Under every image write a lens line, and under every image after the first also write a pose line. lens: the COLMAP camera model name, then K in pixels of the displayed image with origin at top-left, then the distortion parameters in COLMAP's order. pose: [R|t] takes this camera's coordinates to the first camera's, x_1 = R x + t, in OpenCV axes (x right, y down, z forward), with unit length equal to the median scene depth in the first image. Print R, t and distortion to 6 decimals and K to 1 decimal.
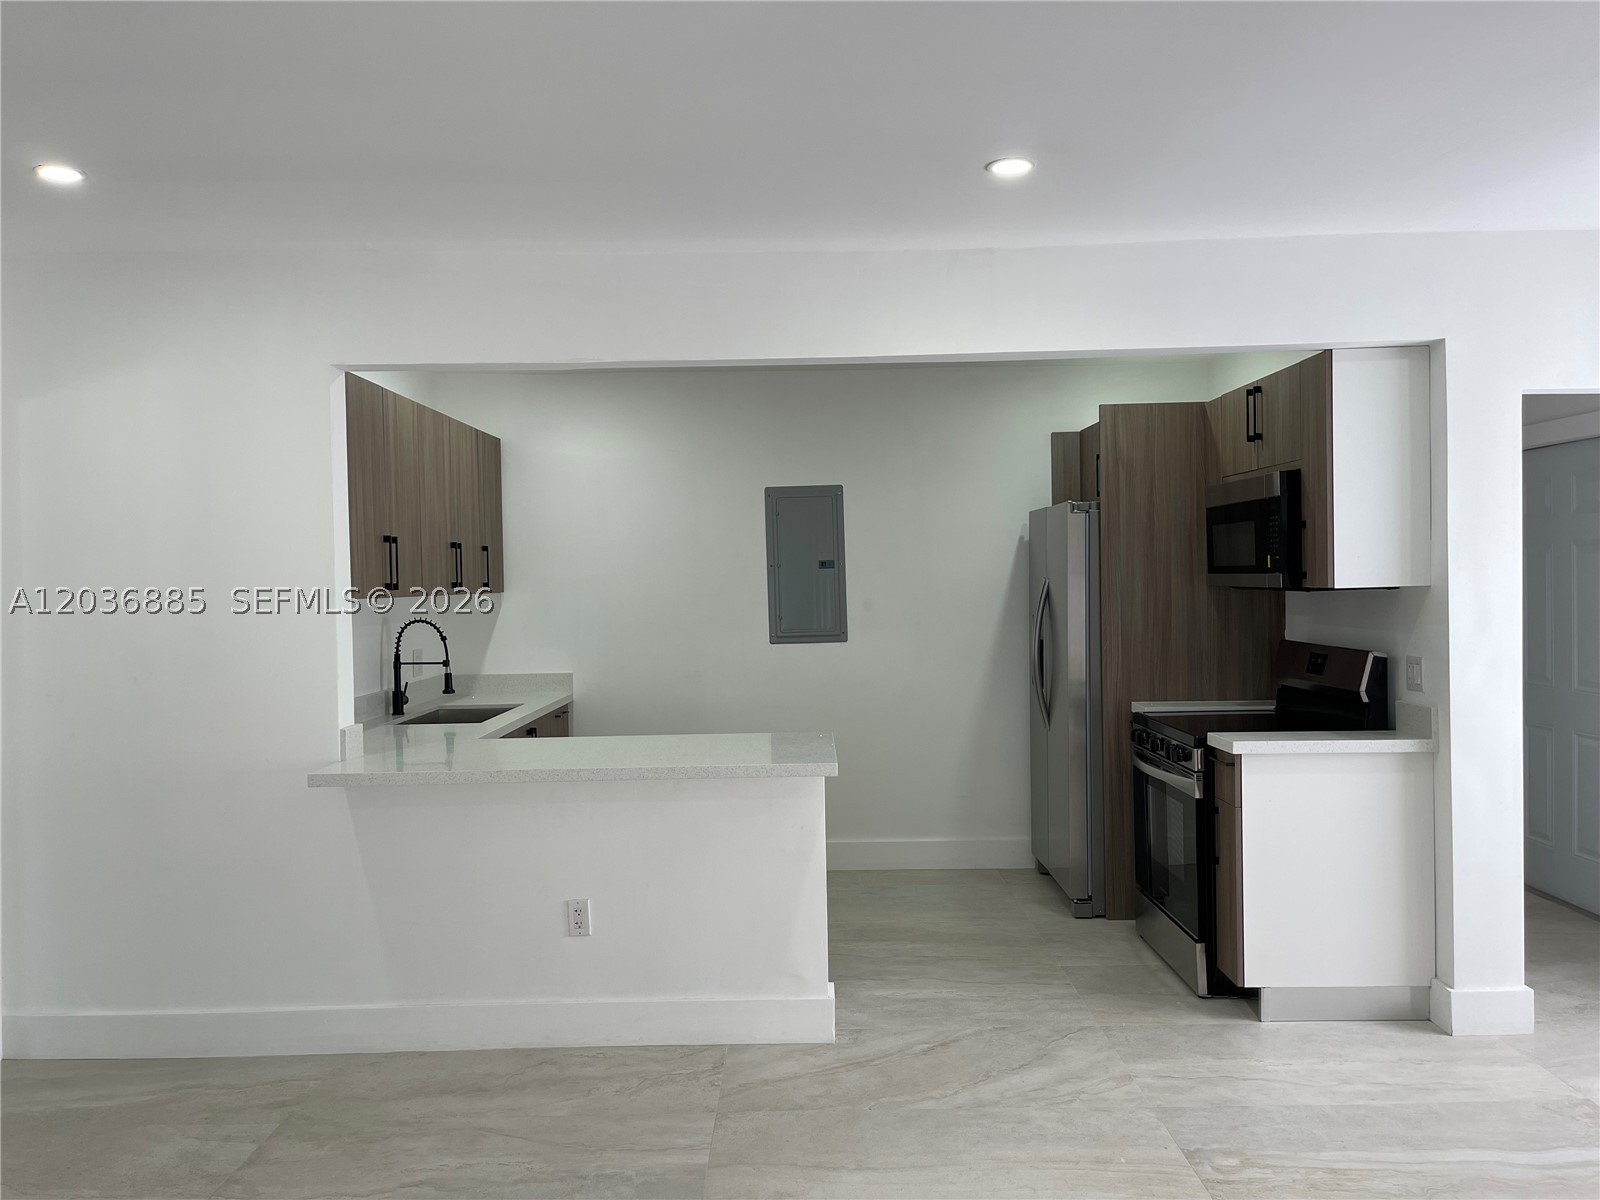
lens RADIAL K [[1211.6, 0, 799.2], [0, 1211.6, 613.7], [0, 0, 1]] dist [0.093997, -0.121614]
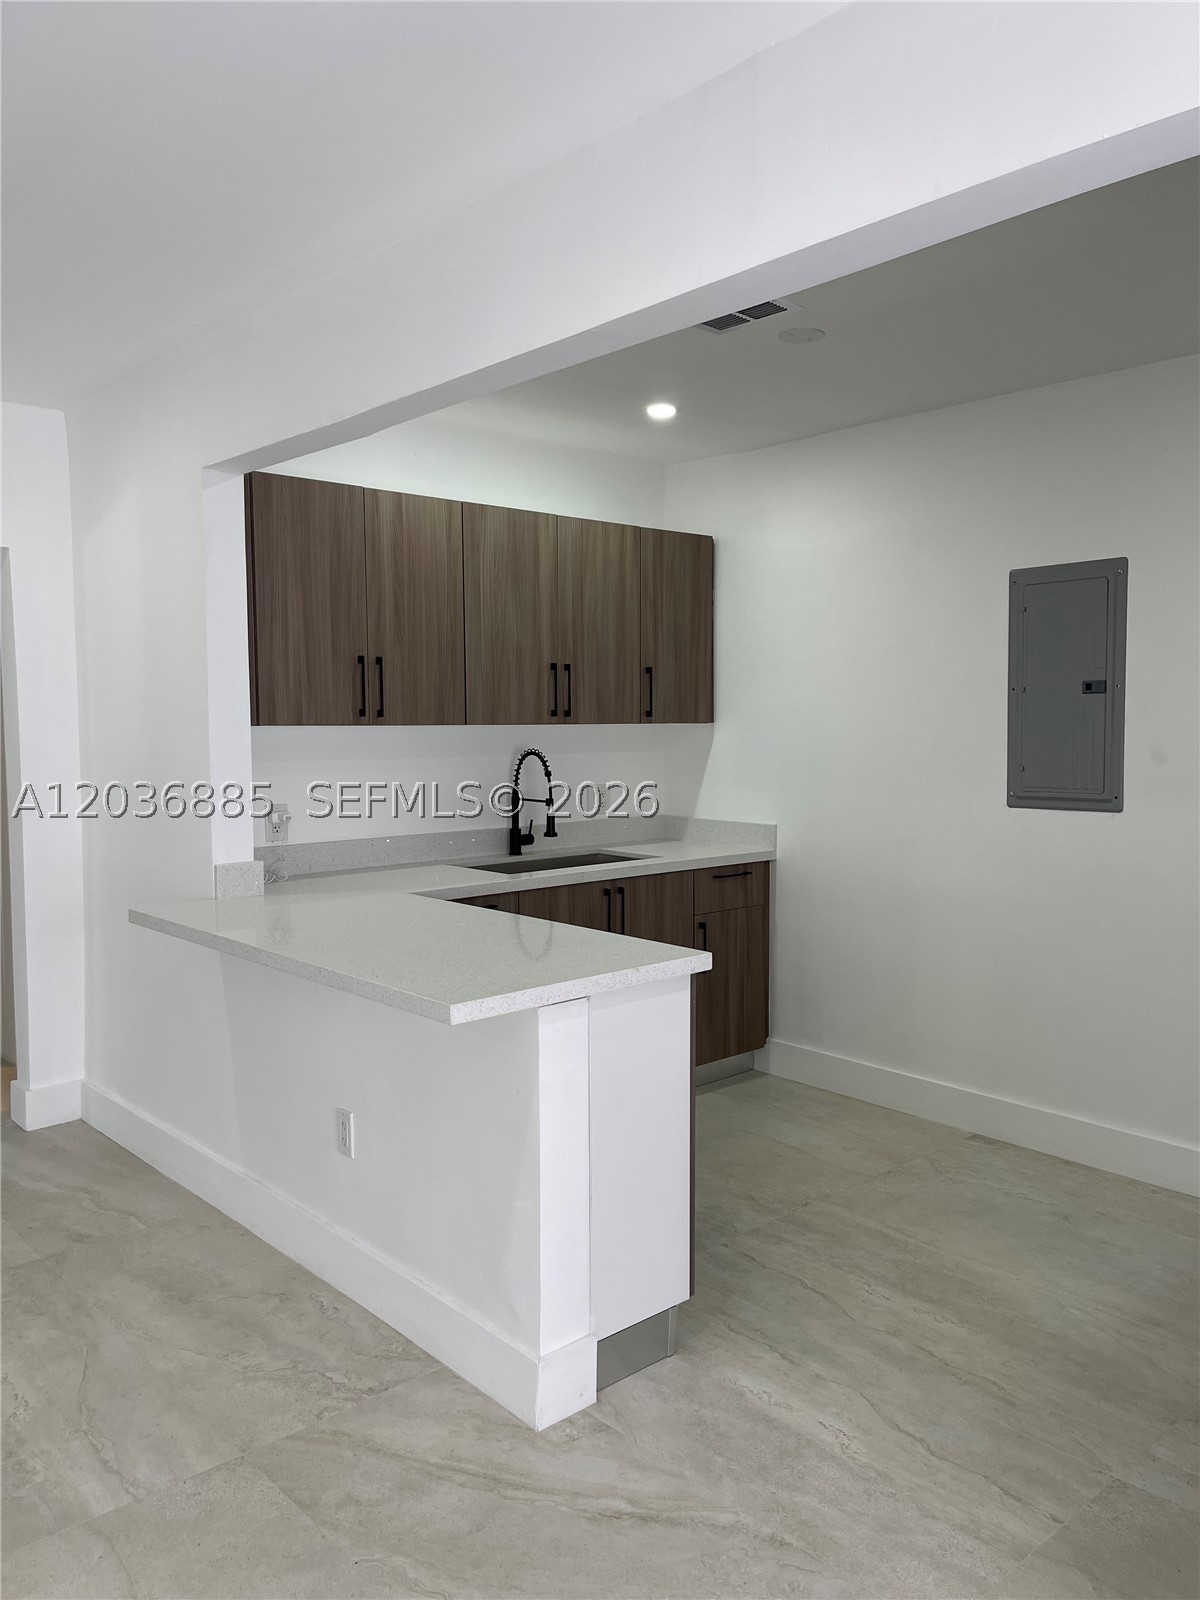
lens RADIAL K [[1202.4, 0, 604.3], [0, 1202.4, 816.4], [0, 0, 1]] dist [0.080174, -0.097079]
pose [[0.675276, 0.078260, -0.733402, 0.493645], [-0.031382, 0.996503, 0.077440, -0.022735], [0.736897, -0.029278, 0.675370, 0.594908]]
